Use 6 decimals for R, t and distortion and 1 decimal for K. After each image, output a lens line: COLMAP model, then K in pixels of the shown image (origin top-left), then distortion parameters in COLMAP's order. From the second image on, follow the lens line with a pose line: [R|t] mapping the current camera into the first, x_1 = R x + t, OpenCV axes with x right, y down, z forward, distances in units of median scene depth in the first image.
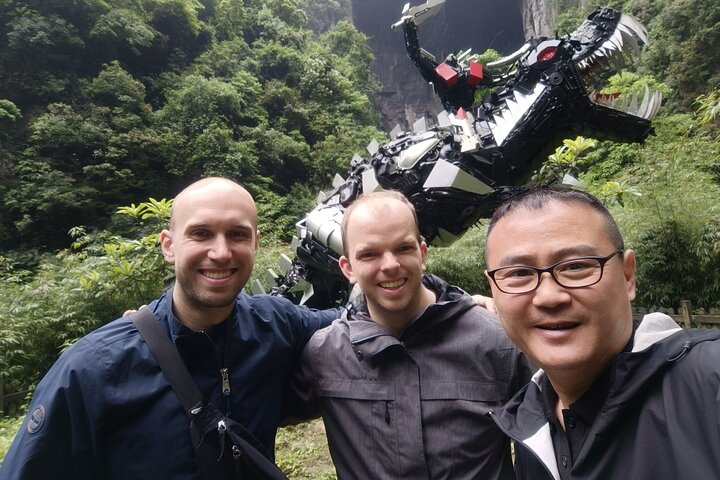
lens RADIAL K [[493.2, 0, 361.8], [0, 493.2, 210.0], [0, 0, 1]] dist [0.106464, -0.228622]
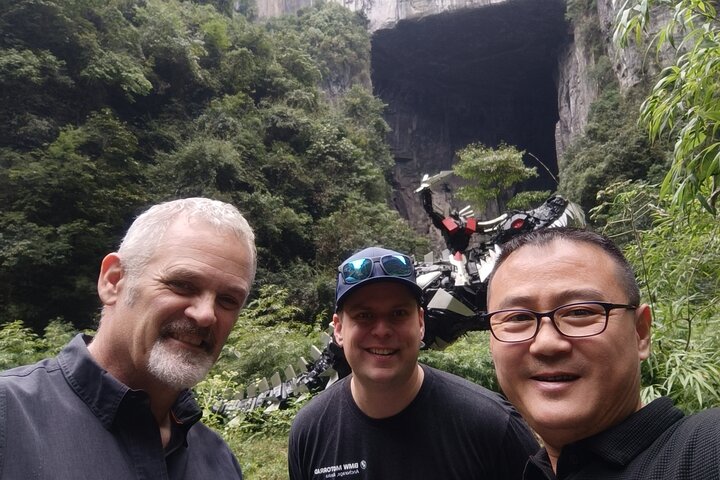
lens RADIAL K [[582.8, 0, 408.4], [0, 582.8, 228.9], [0, 0, 1]] dist [0.073302, -0.001681]
pose [[0.992765, 0.095028, 0.073396, -0.068057], [-0.086520, 0.989992, -0.111491, -0.071713], [-0.083256, 0.104334, 0.991051, -0.631139]]
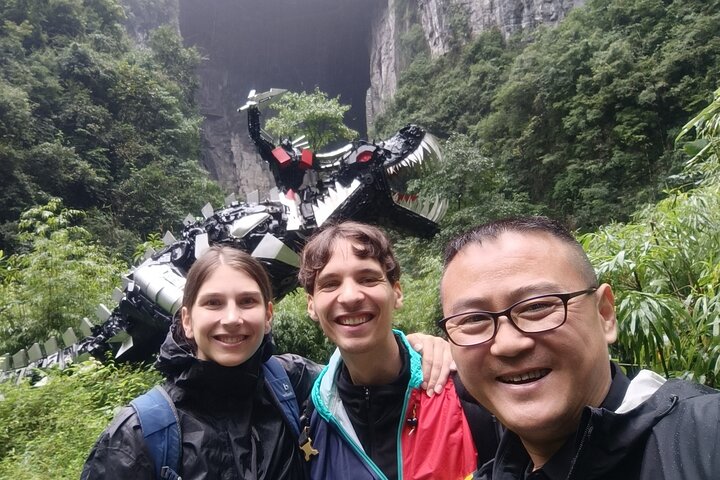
lens RADIAL K [[581.6, 0, 314.8], [0, 581.6, 237.8], [0, 0, 1]] dist [0.136814, -0.320595]
pose [[0.962948, 0.112190, 0.245244, -0.061455], [-0.103469, 0.993464, -0.048203, -0.036059], [-0.249049, 0.021042, 0.968262, -0.302238]]
